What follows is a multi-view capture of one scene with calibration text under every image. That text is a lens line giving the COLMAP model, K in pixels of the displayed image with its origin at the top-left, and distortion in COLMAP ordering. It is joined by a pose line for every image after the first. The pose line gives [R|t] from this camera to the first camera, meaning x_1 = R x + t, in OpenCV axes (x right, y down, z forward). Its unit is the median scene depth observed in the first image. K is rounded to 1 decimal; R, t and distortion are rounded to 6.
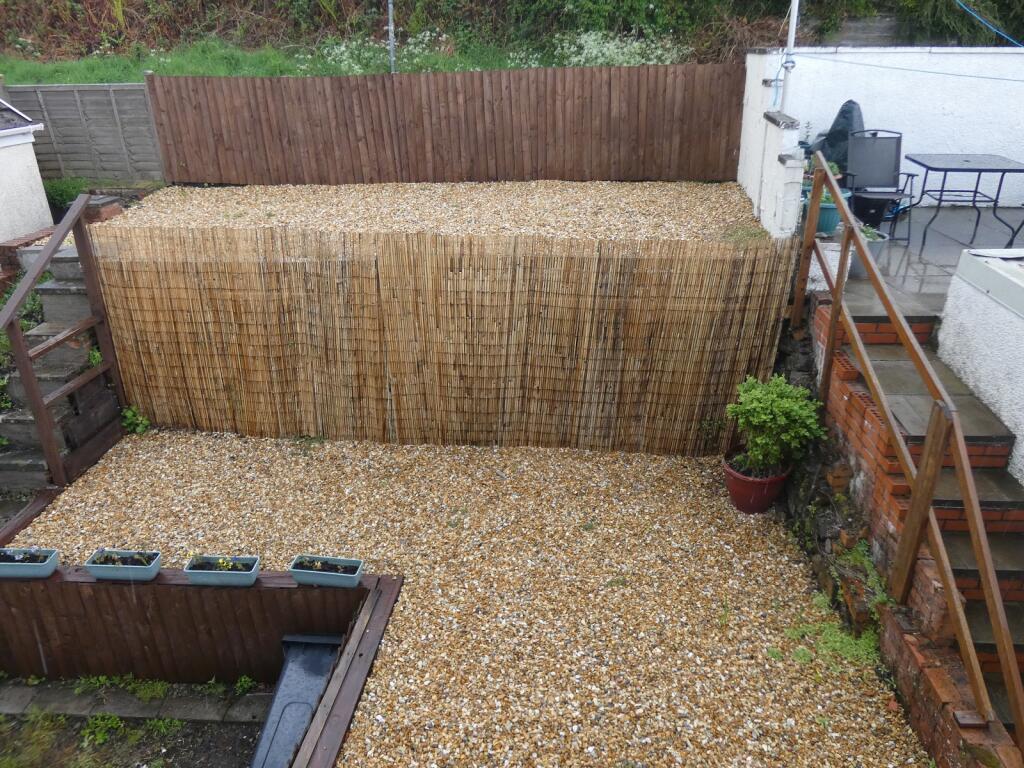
lens RADIAL K [[726.0, 0, 512.0], [0, 726.0, 384.0], [0, 0, 1]] dist [-0.028309, -0.001030]
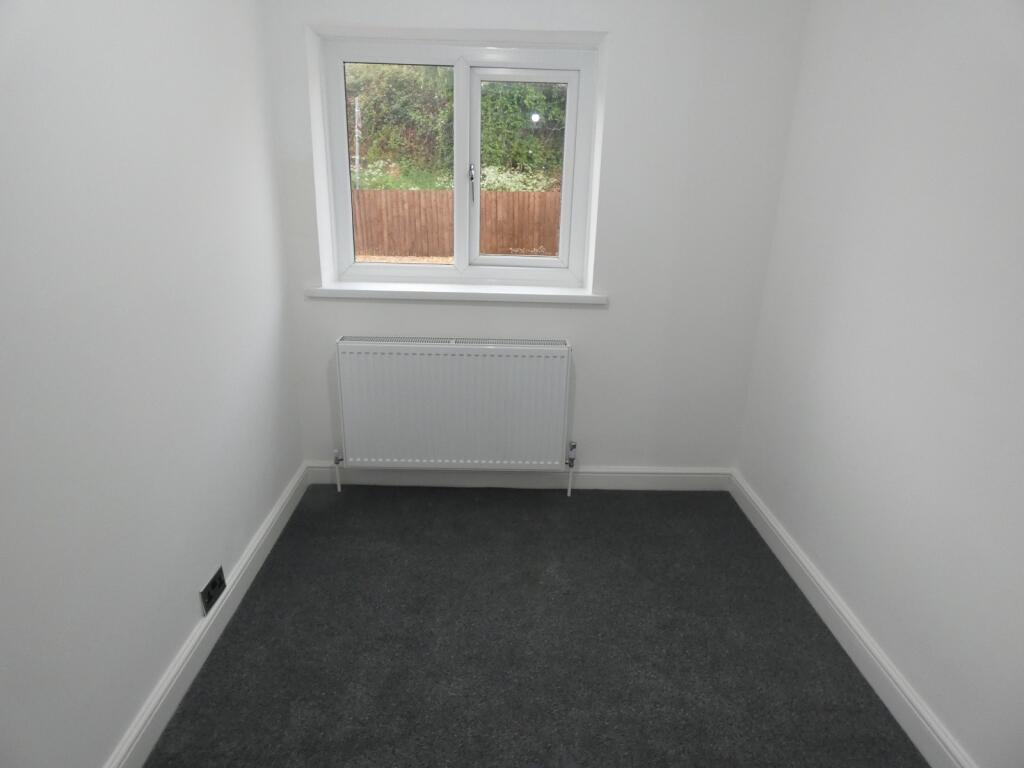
lens RADIAL K [[635.1, 0, 512.0], [0, 635.1, 384.0], [0, 0, 1]] dist [-0.000328, 0.000256]
pose [[0.993455, 0.007815, 0.113956, 0.004511], [0.004204, 0.994479, -0.104849, 0.111571], [-0.114146, 0.104642, 0.987938, -0.287496]]
